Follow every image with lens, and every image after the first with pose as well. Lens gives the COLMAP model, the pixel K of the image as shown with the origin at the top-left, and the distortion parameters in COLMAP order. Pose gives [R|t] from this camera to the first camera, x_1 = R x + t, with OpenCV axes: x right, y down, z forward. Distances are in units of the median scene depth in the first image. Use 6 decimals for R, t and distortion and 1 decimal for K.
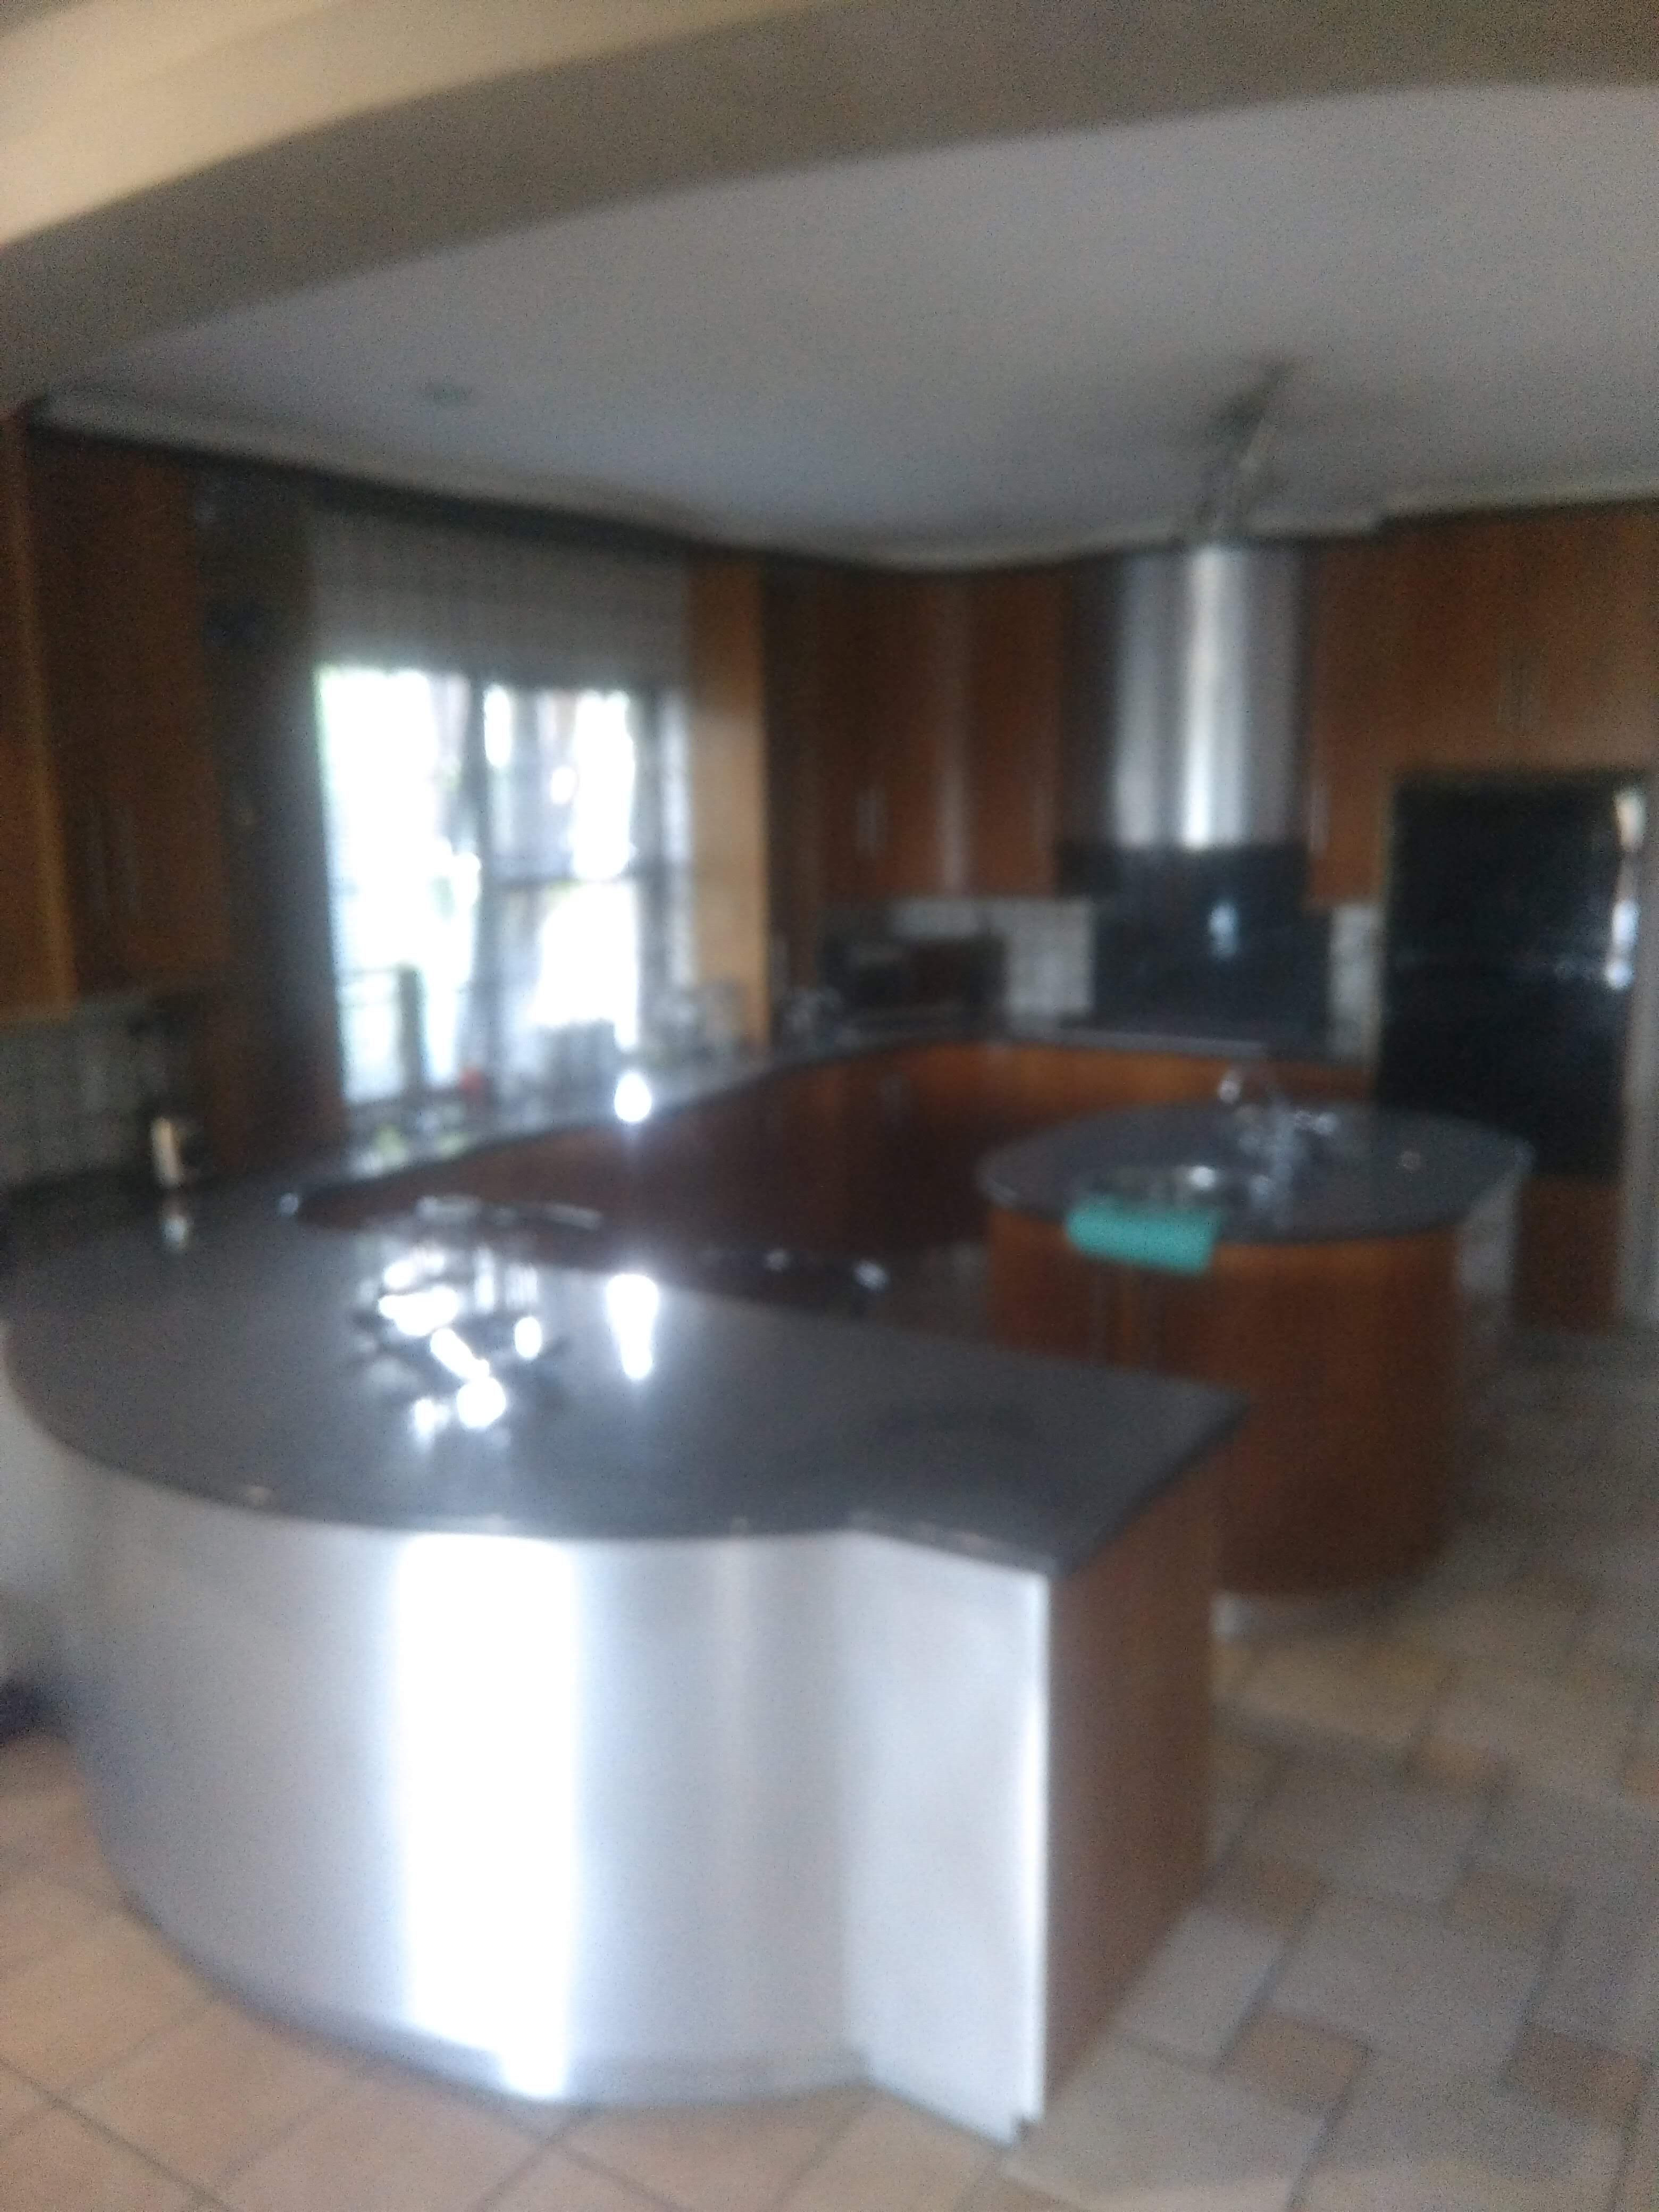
lens RADIAL K [[1804.1, 0, 829.5], [0, 1804.1, 1106.0], [0, 0, 1]] dist [-0.003225, -0.003439]
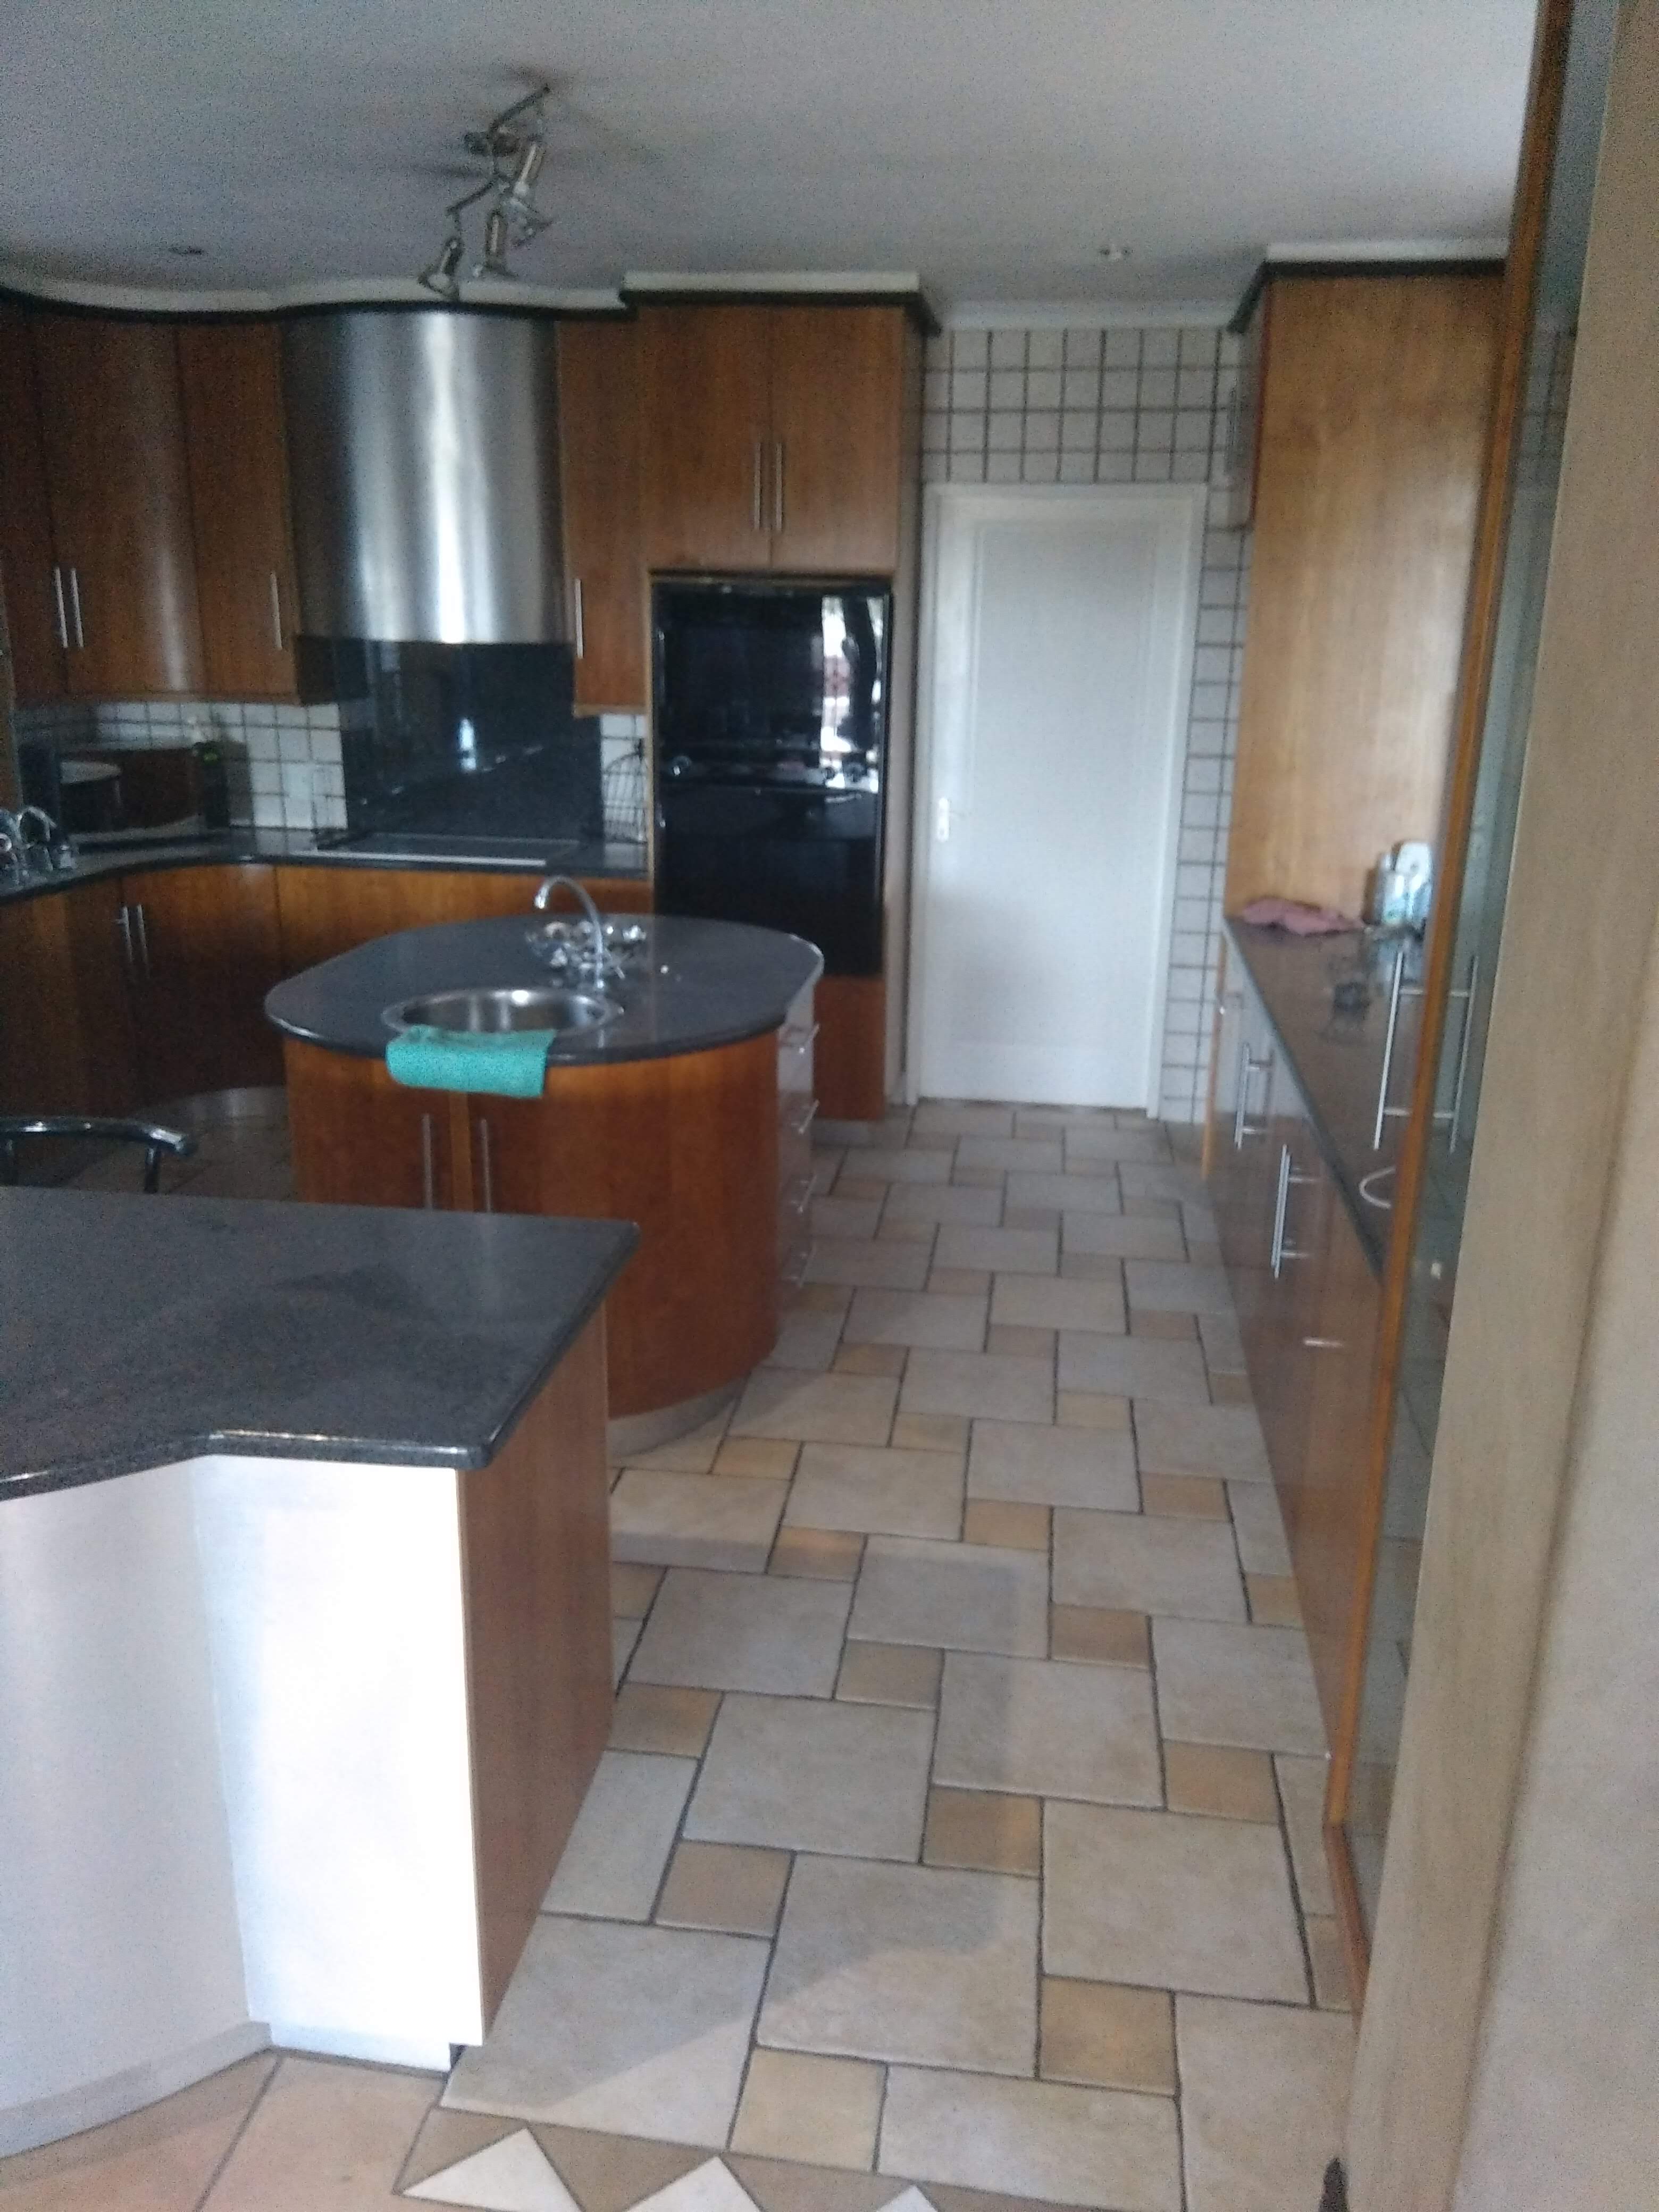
lens RADIAL K [[1689.0, 0, 838.6], [0, 1689.0, 1134.8], [0, 0, 1]] dist [0.111585, -0.188420]
pose [[0.899289, -0.098294, 0.426166, -0.022570], [0.045637, 0.990188, 0.132080, 0.000464], [-0.434967, -0.099329, 0.894951, 0.088422]]
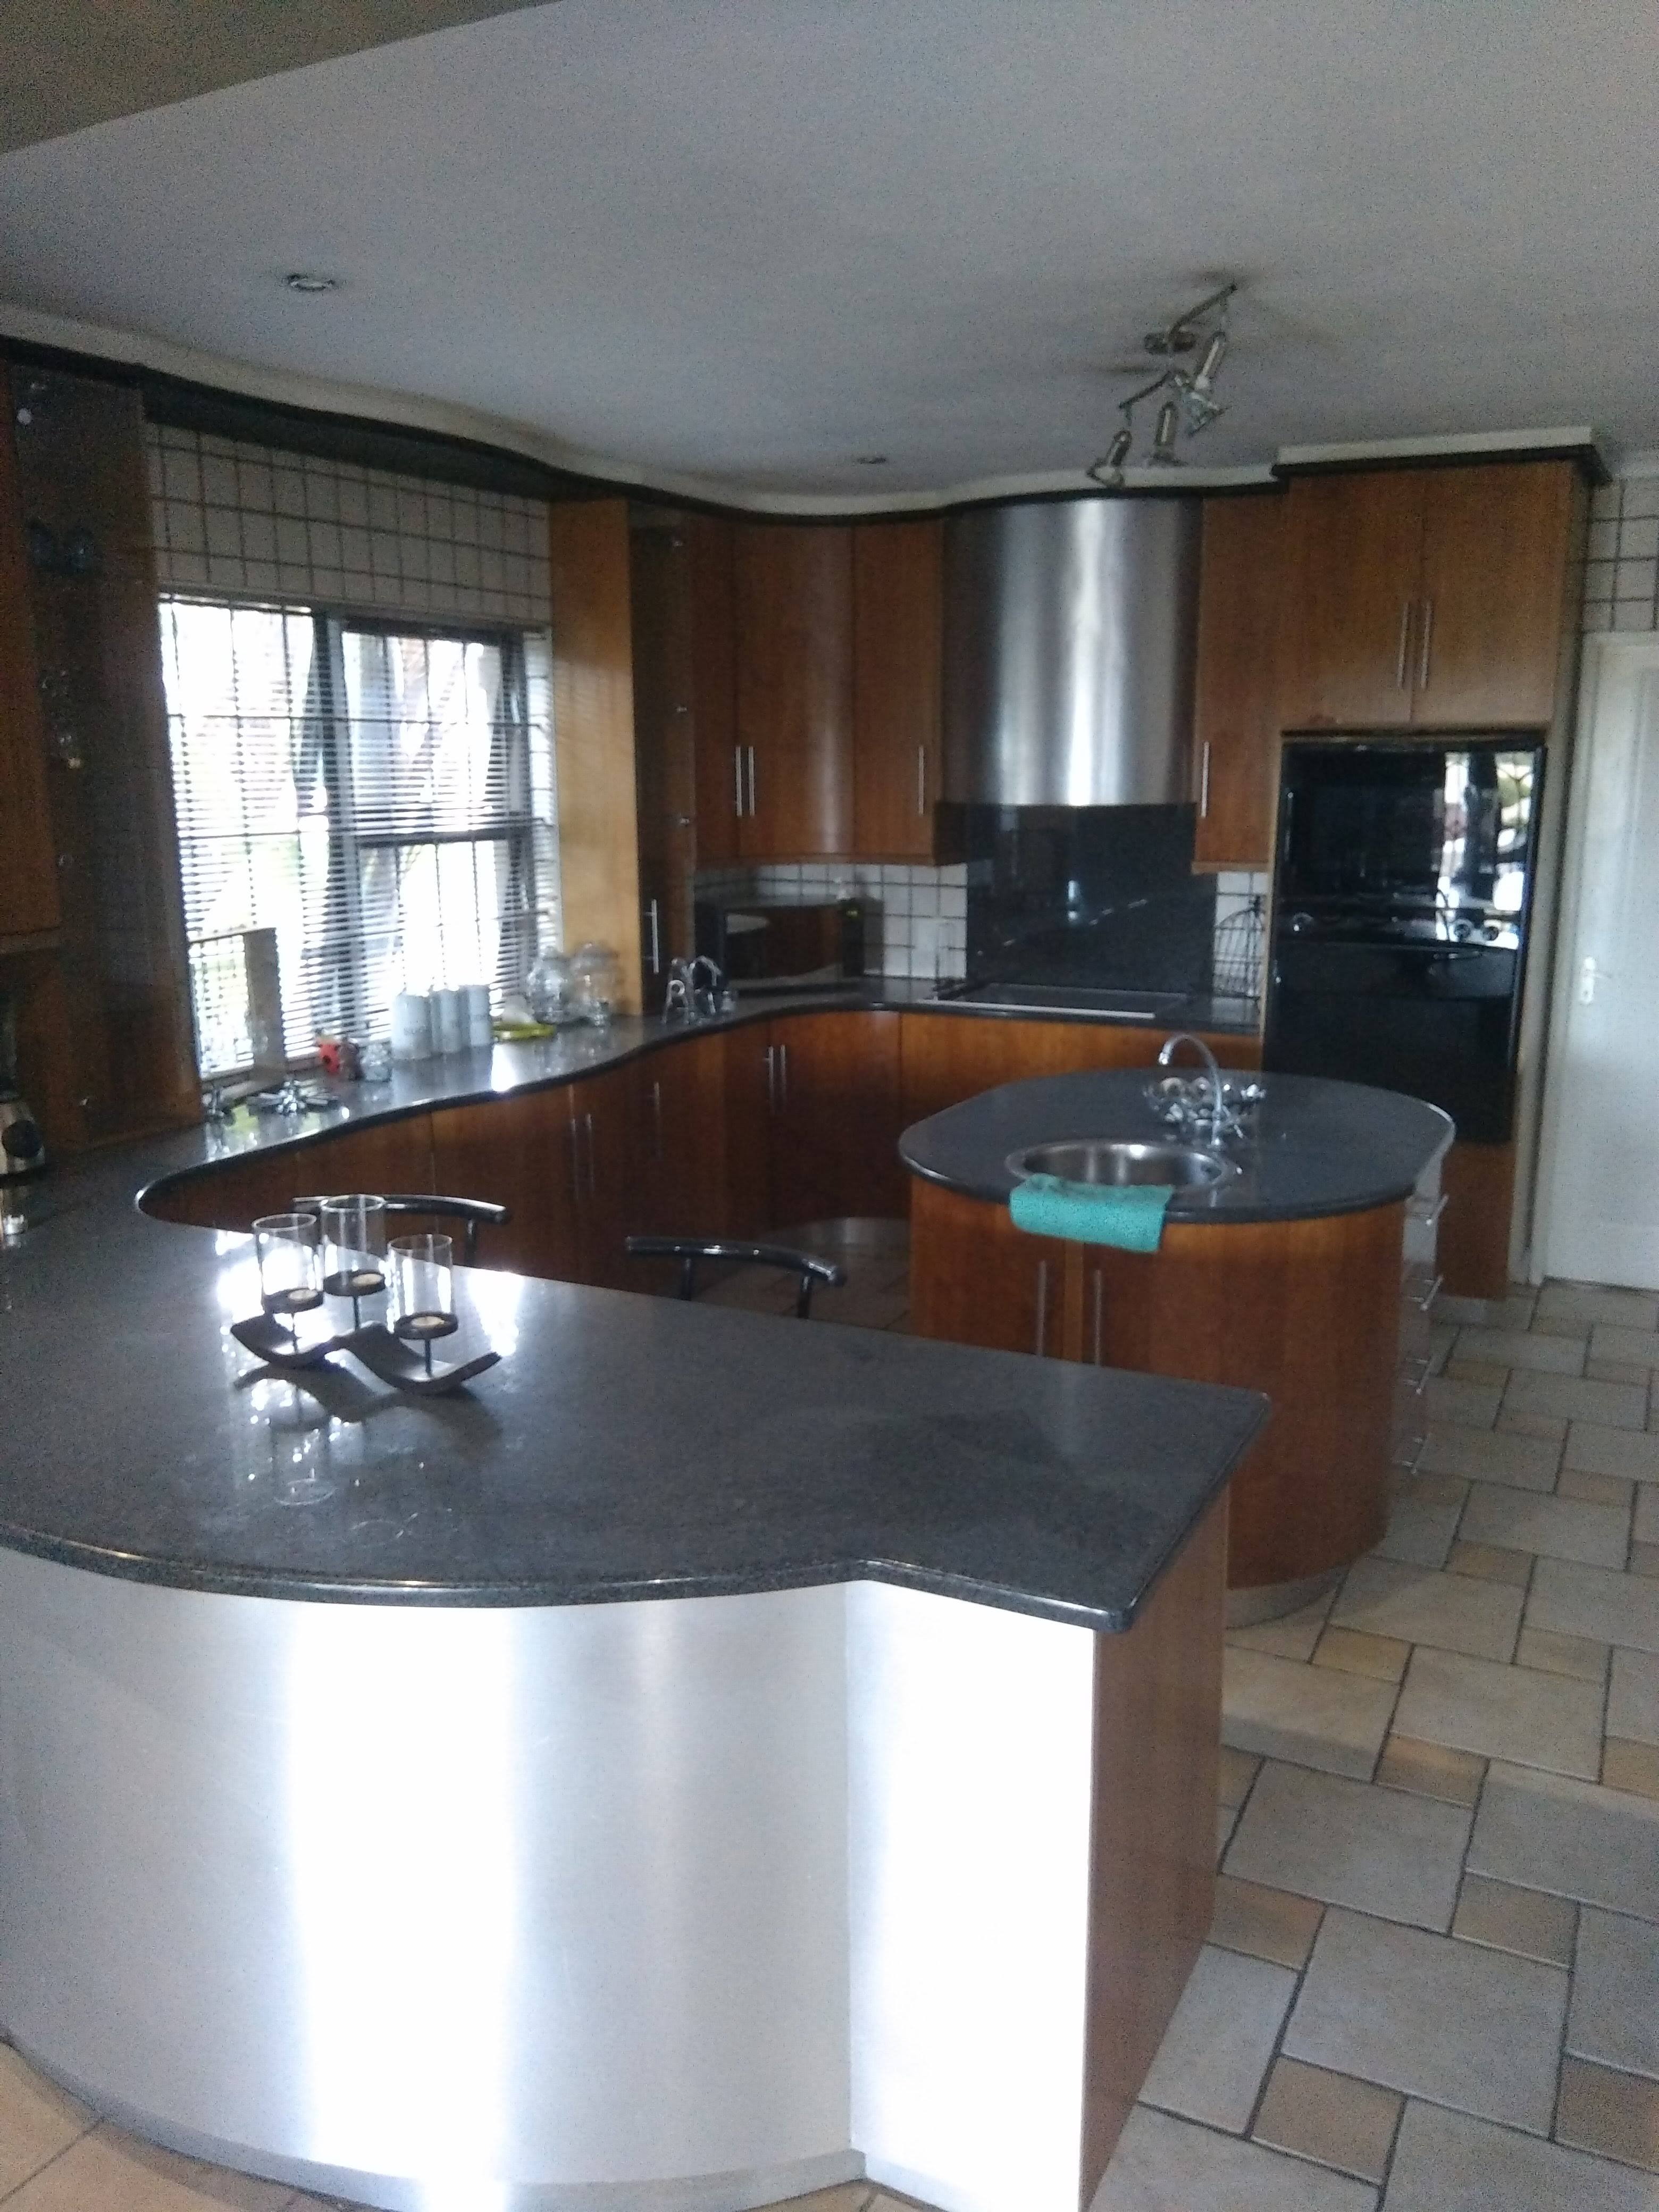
lens RADIAL K [[1689.0, 0, 838.6], [0, 1689.0, 1134.8], [0, 0, 1]] dist [0.111585, -0.188420]
pose [[0.992378, -0.012308, 0.122618, -0.046386], [0.007266, 0.999113, 0.041489, -0.006118], [-0.123020, -0.040282, 0.991586, 0.091558]]
